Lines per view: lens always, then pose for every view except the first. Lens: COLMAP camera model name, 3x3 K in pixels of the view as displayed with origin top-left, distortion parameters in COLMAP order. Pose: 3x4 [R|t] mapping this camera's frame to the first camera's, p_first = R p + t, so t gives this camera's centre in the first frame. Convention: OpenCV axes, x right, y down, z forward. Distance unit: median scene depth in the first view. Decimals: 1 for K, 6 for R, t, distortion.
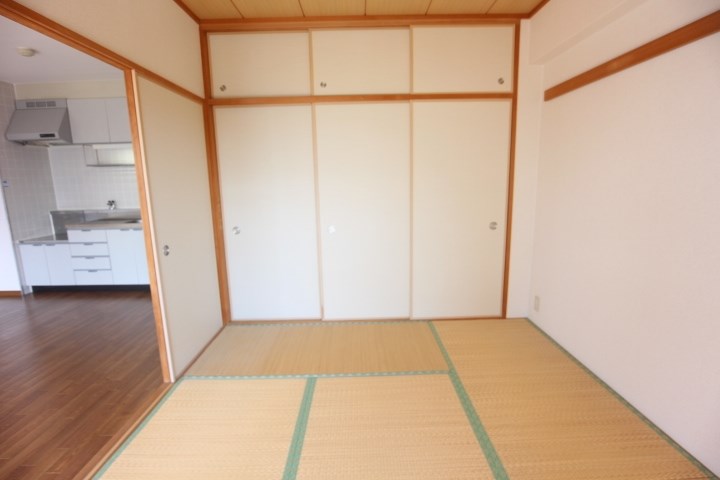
lens RADIAL K [[378.1, 0, 359.6], [0, 378.1, 256.0], [0, 0, 1]] dist [-0.048623, 0.014147]
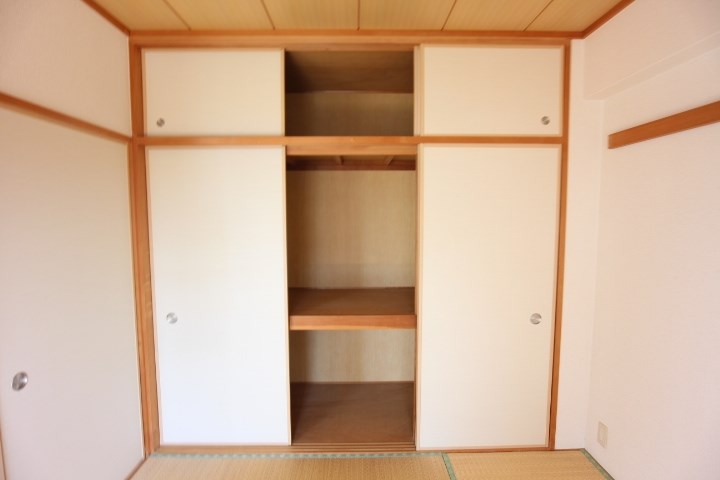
lens RADIAL K [[350.2, 0, 360.2], [0, 350.2, 238.8], [0, 0, 1]] dist [-0.026316, -0.000435]
pose [[0.999815, 0.019220, 0.000096, 0.025264], [-0.019088, 0.993490, -0.112310, -0.161070], [-0.002254, 0.112287, 0.993673, 0.361313]]
